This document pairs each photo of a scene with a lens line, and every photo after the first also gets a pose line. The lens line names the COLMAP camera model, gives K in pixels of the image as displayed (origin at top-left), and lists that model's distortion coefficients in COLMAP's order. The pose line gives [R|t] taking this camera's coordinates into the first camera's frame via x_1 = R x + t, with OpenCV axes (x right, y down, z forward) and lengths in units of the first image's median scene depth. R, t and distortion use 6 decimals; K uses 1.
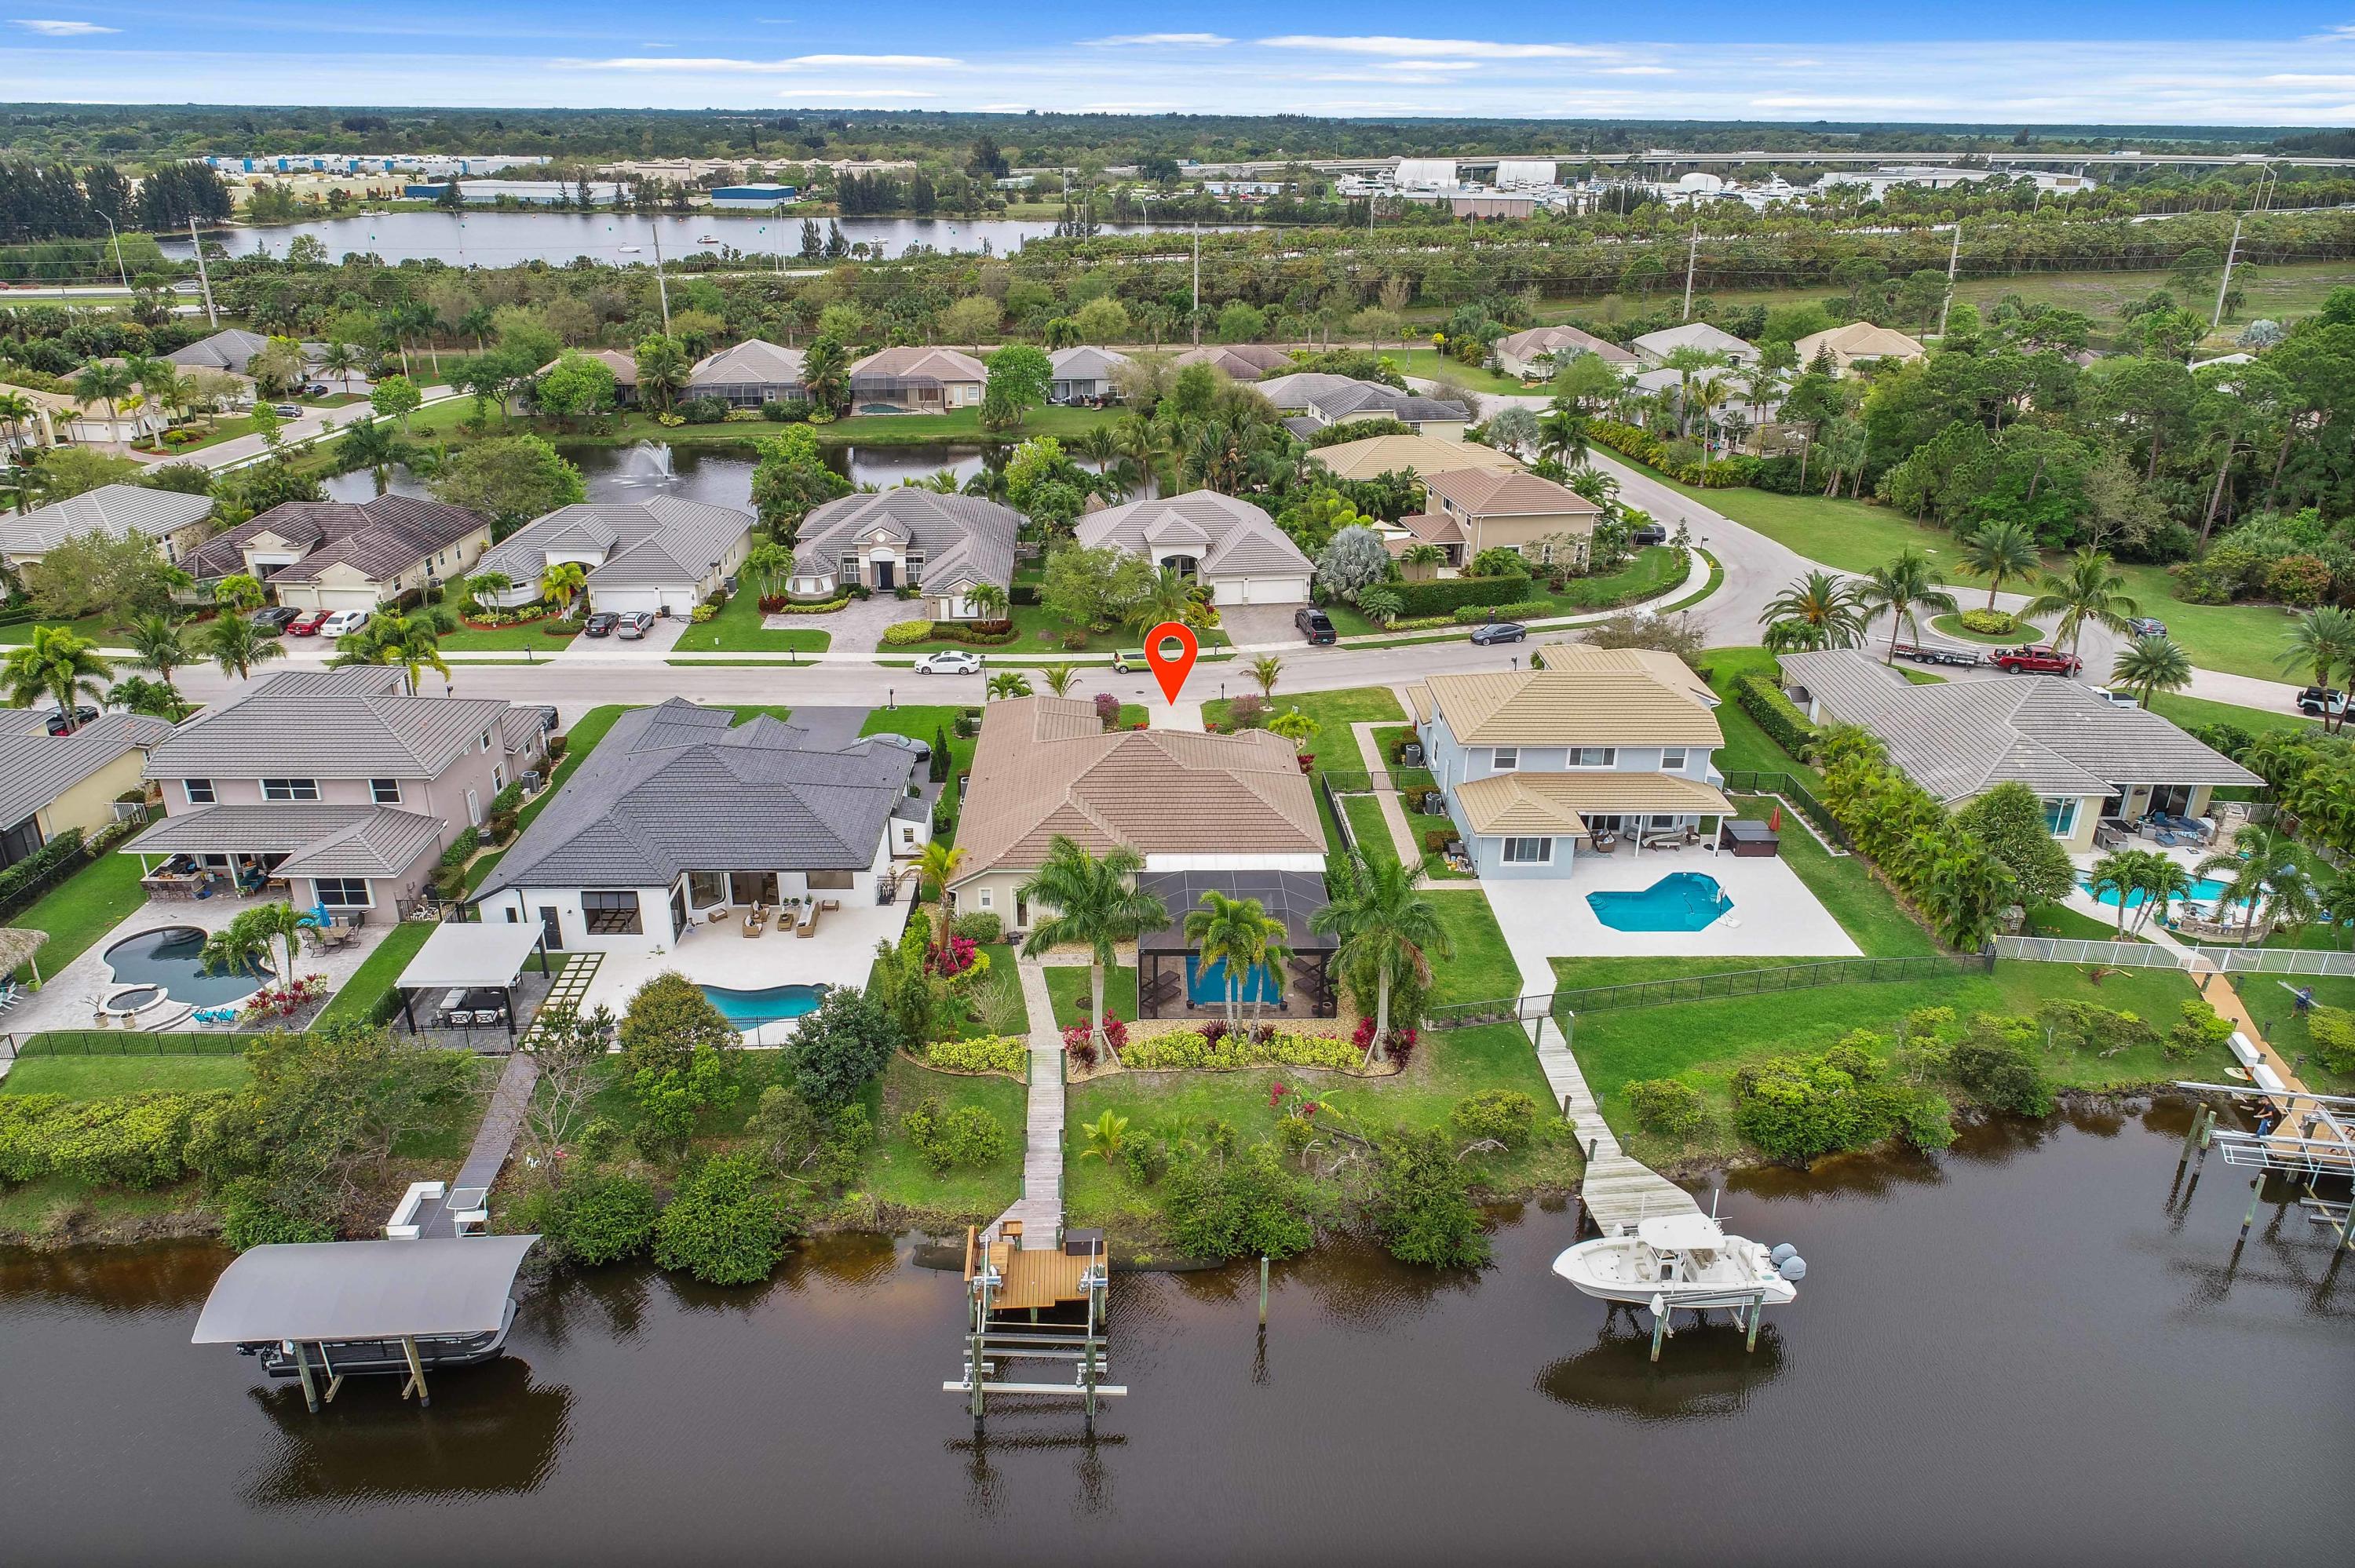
lens RADIAL K [[1584.5, 0, 1173.4], [0, 1584.5, 785.5], [0, 0, 1]] dist [-0.001069, -0.000221]
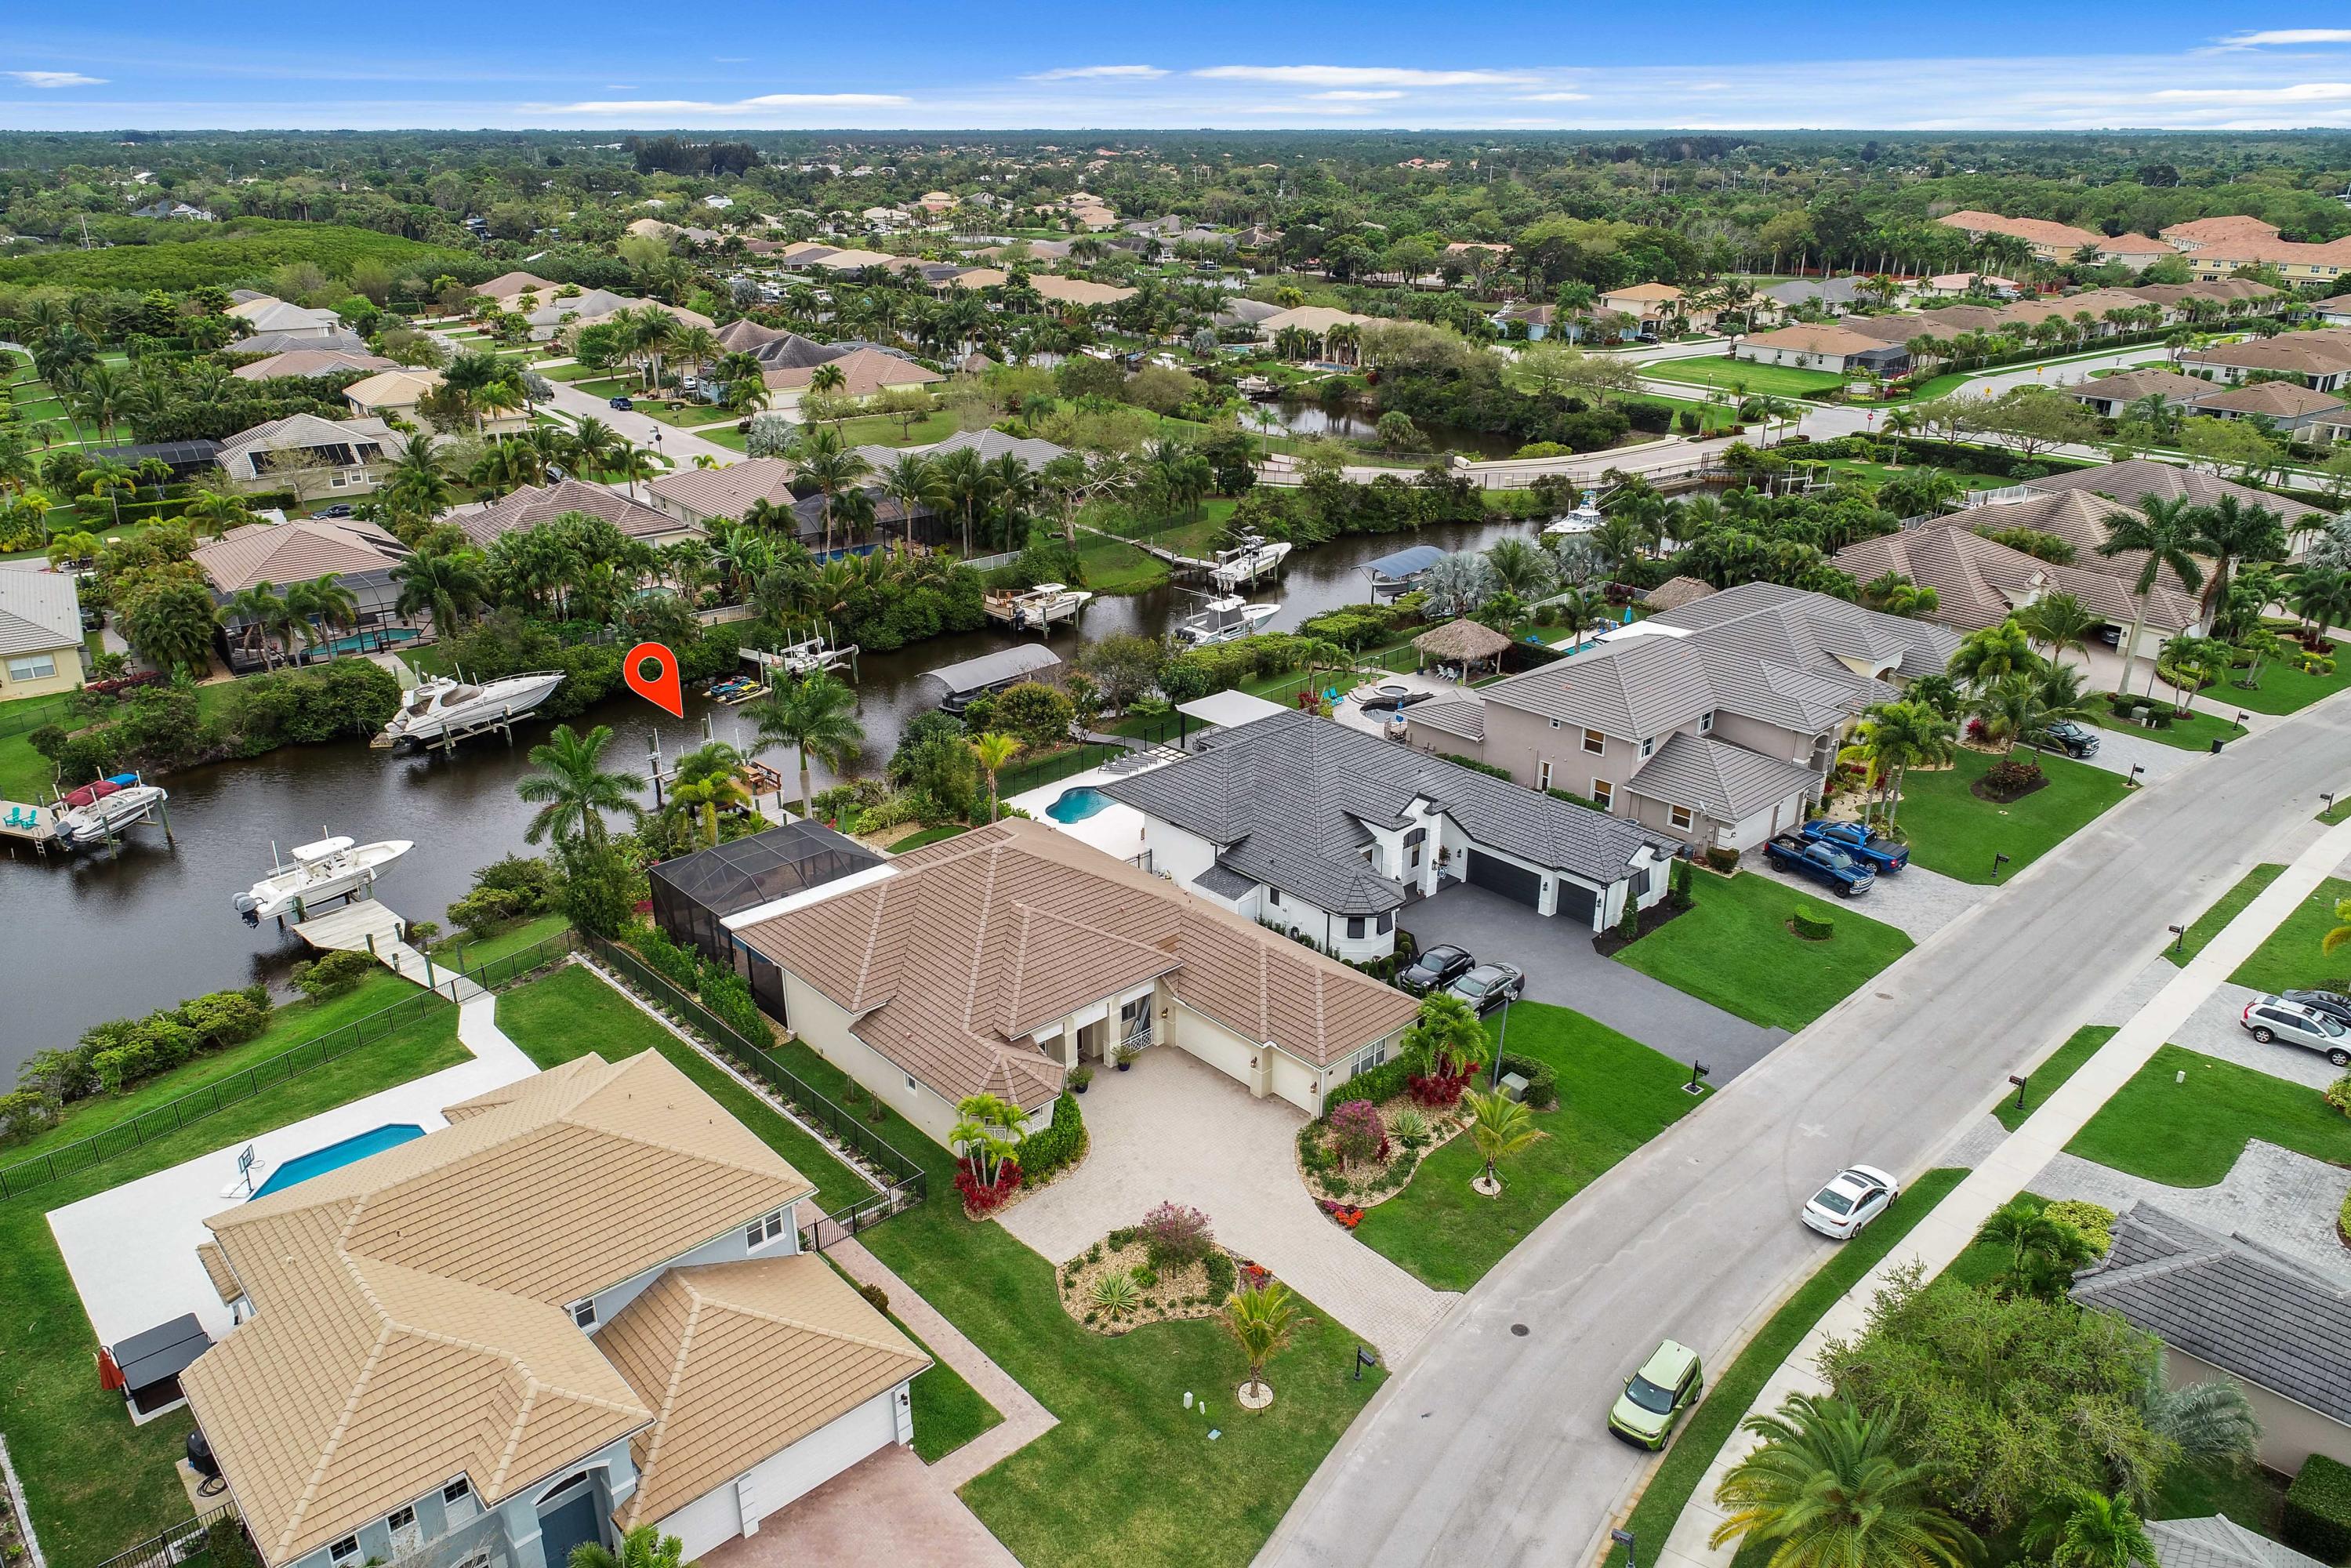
lens RADIAL K [[1612.1, 0, 1169.0], [0, 1612.1, 784.5], [0, 0, 1]] dist [0.000027, -0.001019]
pose [[-0.755025, 0.237572, -0.611144, 0.417457], [-0.263097, 0.743967, 0.614242, -0.598068], [0.600598, 0.624558, -0.499209, 1.449351]]
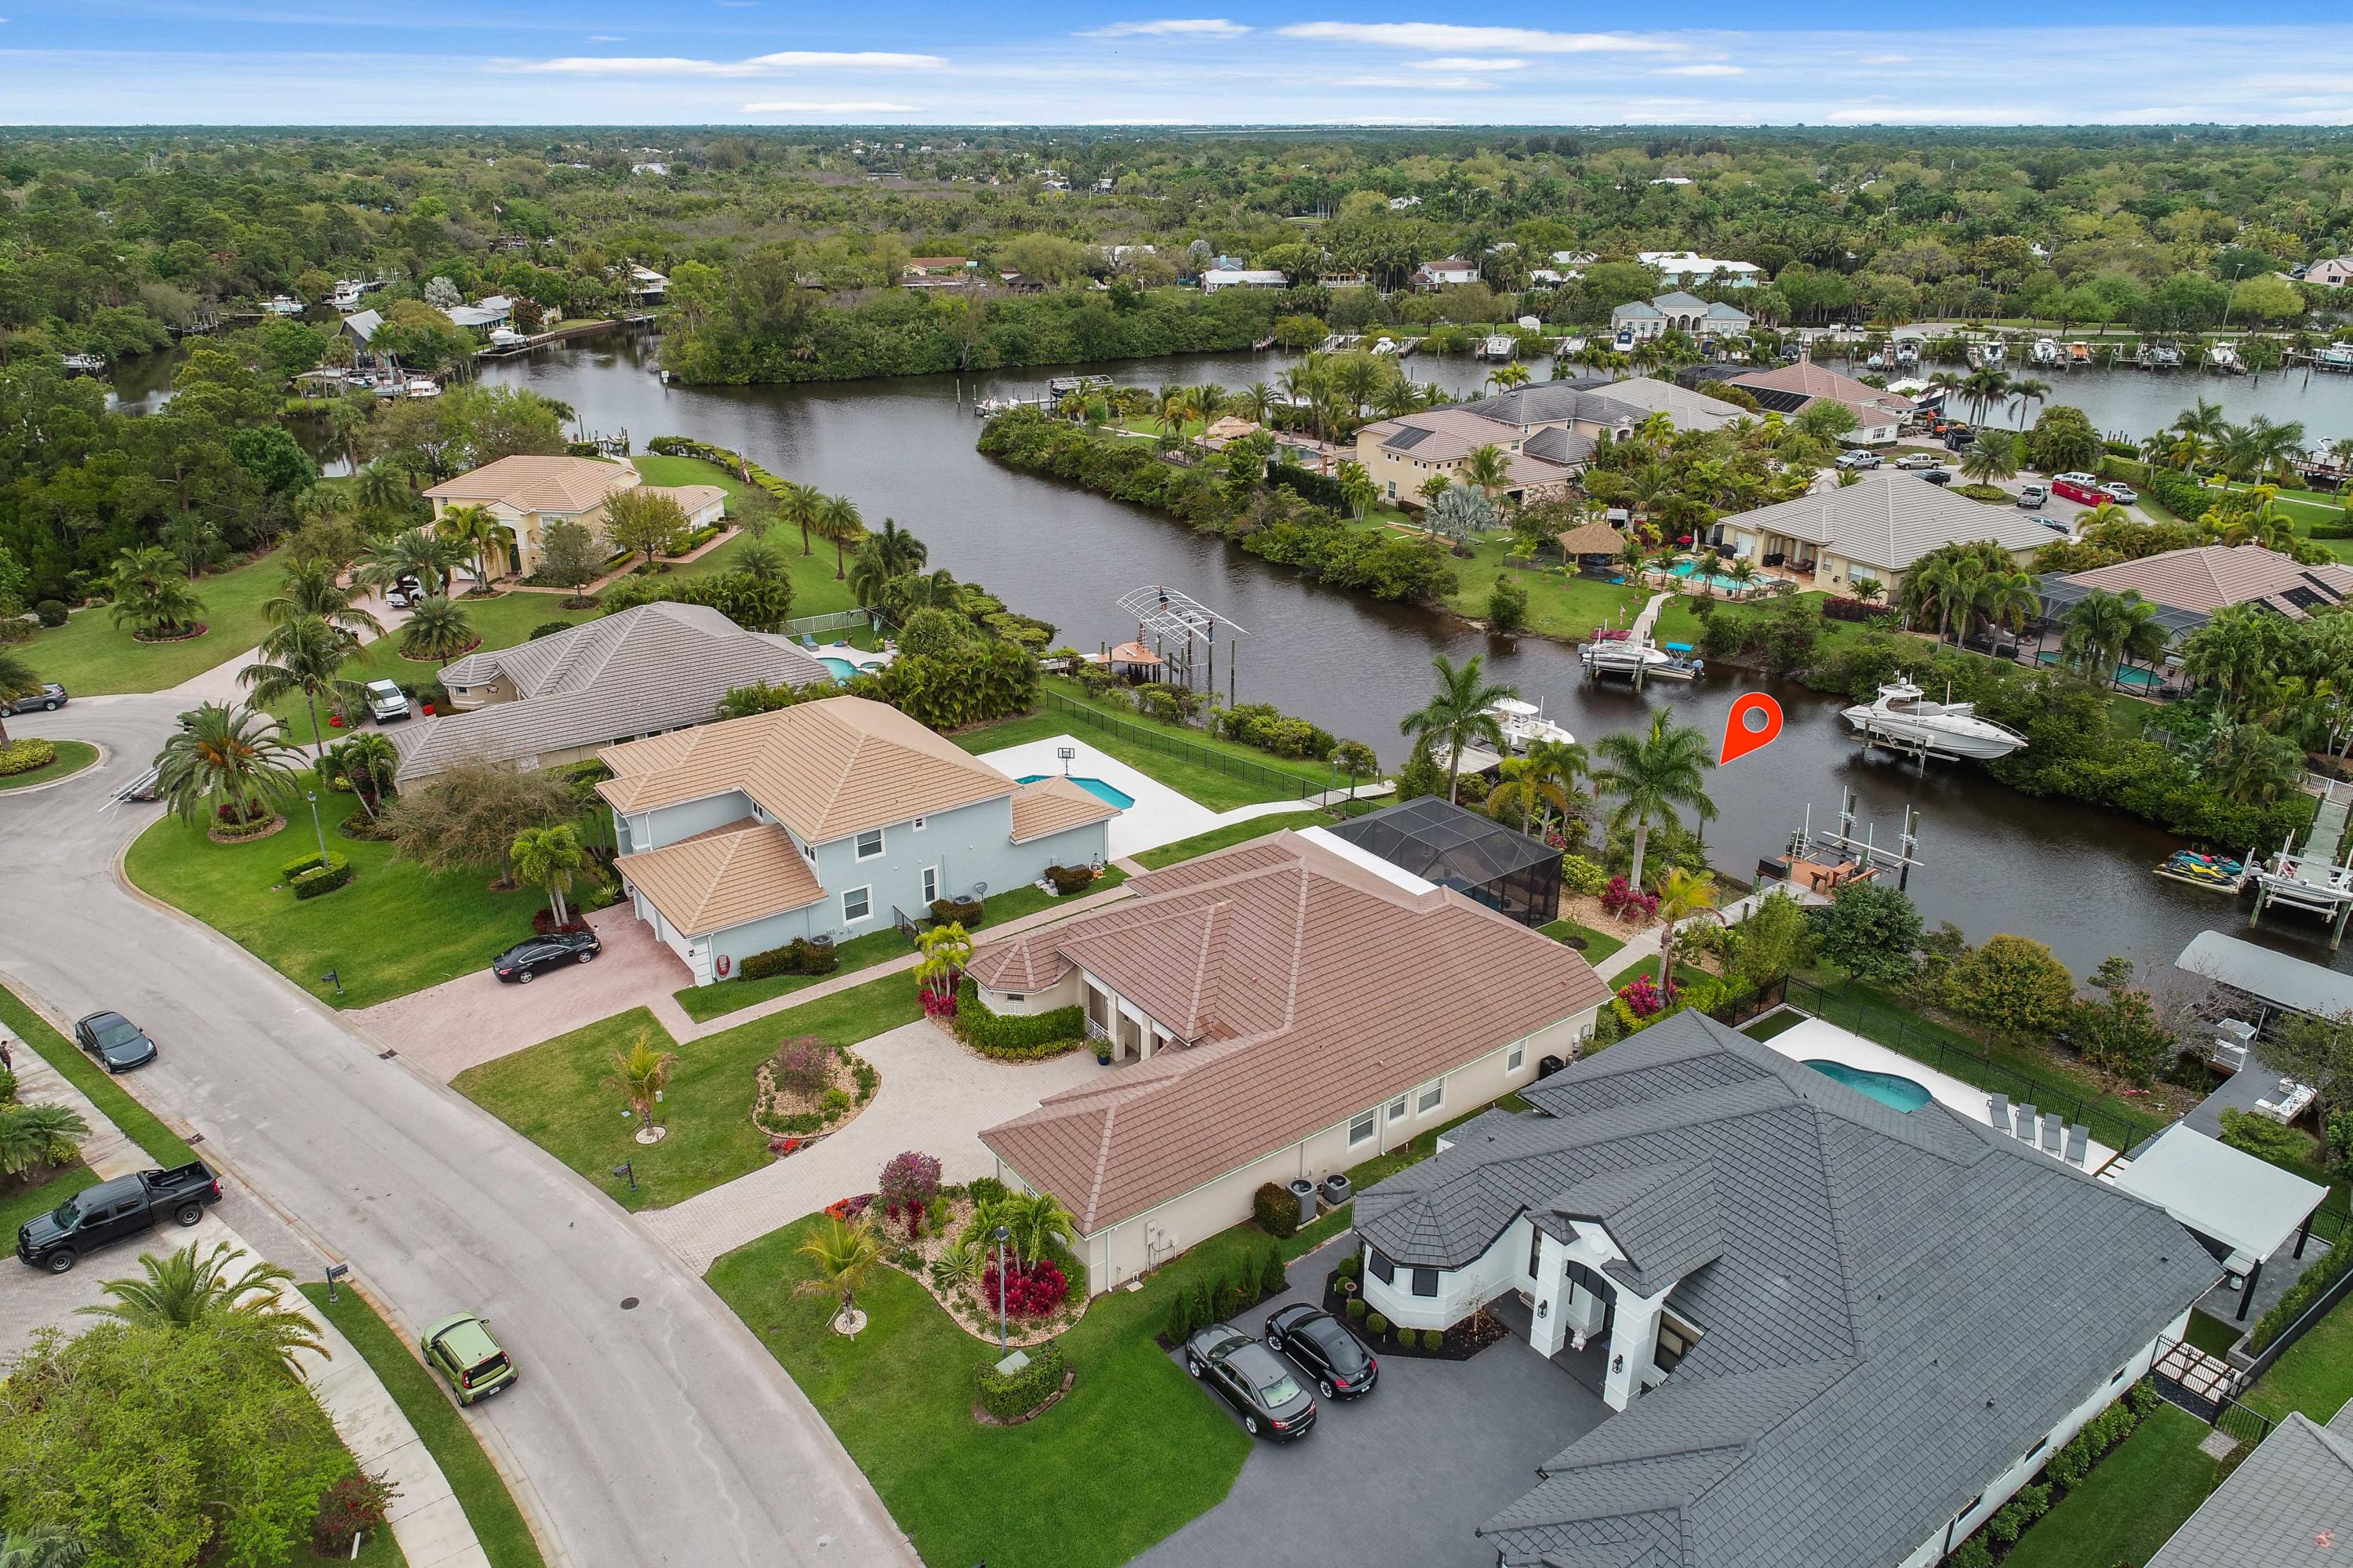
lens RADIAL K [[1599.9, 0, 1170.8], [0, 1599.9, 740.8], [0, 0, 1]] dist [-0.002280, -0.001122]
pose [[-0.567150, -0.304474, 0.765269, -0.566979], [0.317277, 0.776681, 0.544152, -0.528961], [-0.760050, 0.551418, -0.343892, 1.280654]]
